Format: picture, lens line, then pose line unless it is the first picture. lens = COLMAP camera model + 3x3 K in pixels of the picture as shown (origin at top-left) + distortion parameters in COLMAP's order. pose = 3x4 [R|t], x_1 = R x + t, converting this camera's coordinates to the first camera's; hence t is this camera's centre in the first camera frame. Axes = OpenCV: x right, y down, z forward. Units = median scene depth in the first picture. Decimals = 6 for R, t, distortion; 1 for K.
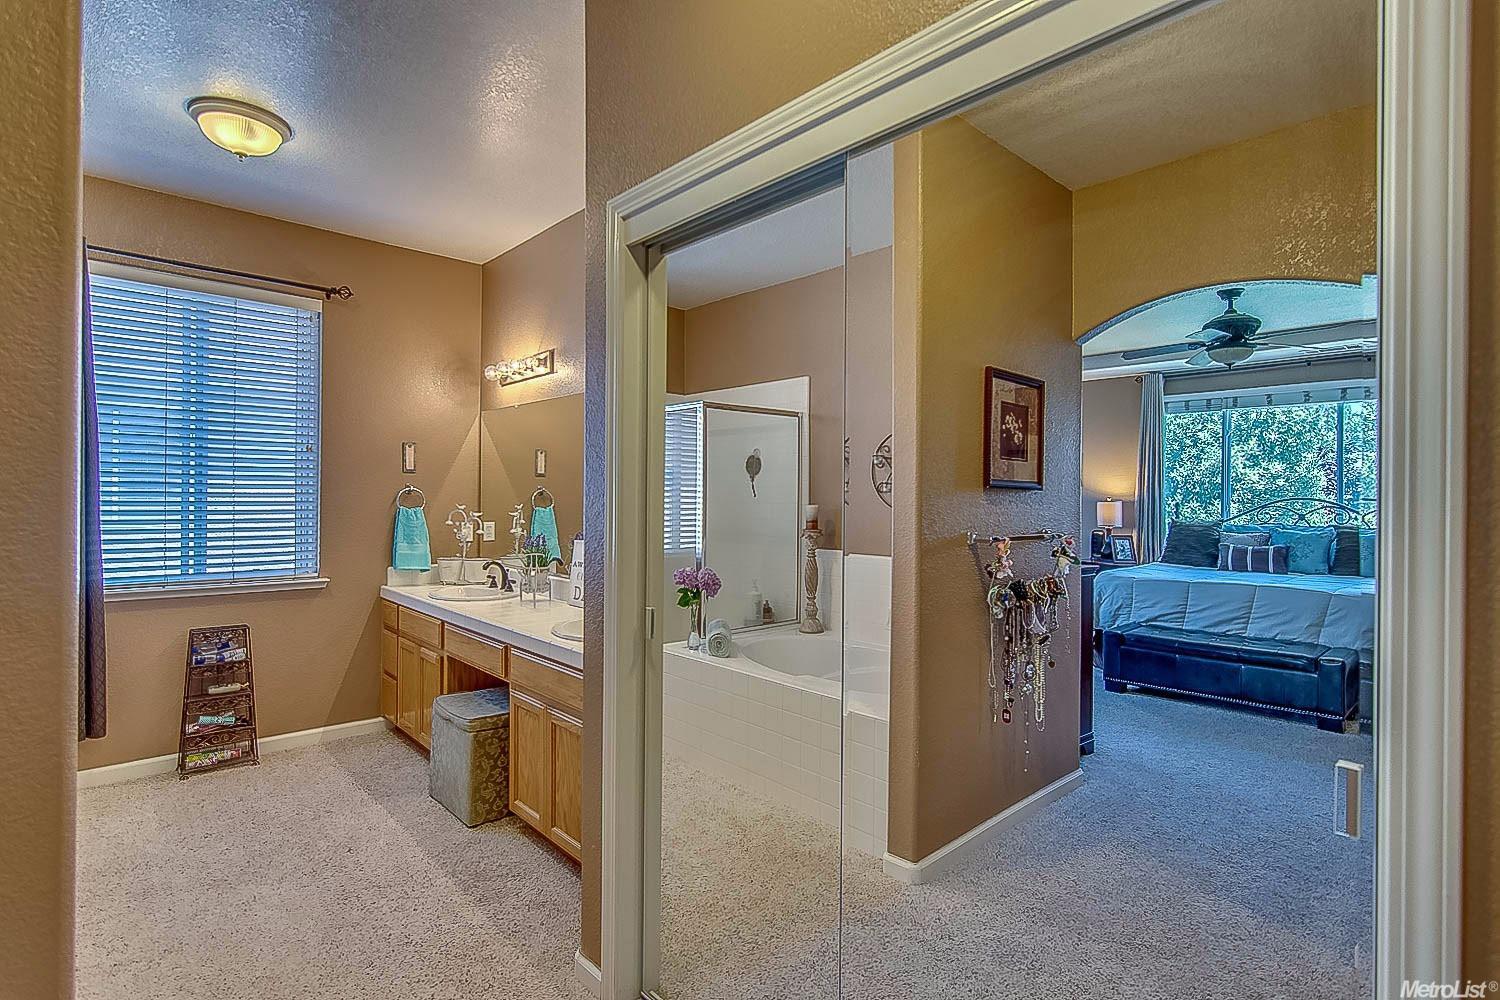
lens RADIAL K [[729.9, 0, 744.1], [0, 729.9, 496.9], [0, 0, 1]] dist [-0.003947, 0.002415]
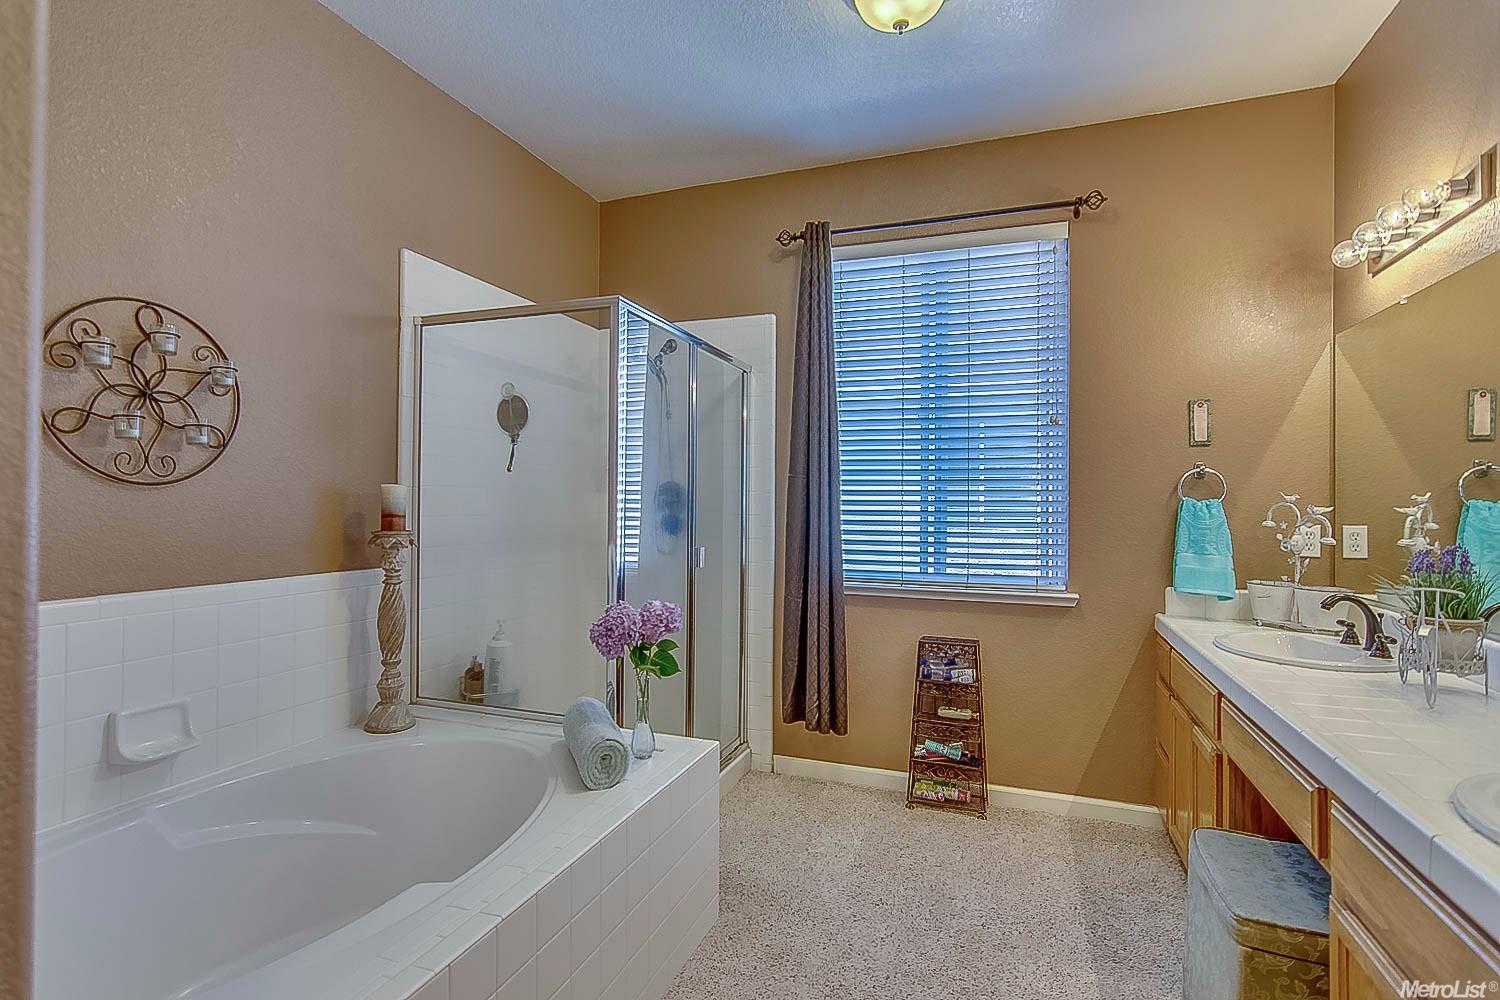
lens RADIAL K [[729.9, 0, 737.0], [0, 729.9, 498.1], [0, 0, 1]] dist [-0.003947, 0.002415]
pose [[0.448956, -0.013205, -0.893456, -0.067820], [-0.003479, 0.999857, -0.016526, 0.028493], [0.893547, 0.010528, 0.448846, 0.371063]]
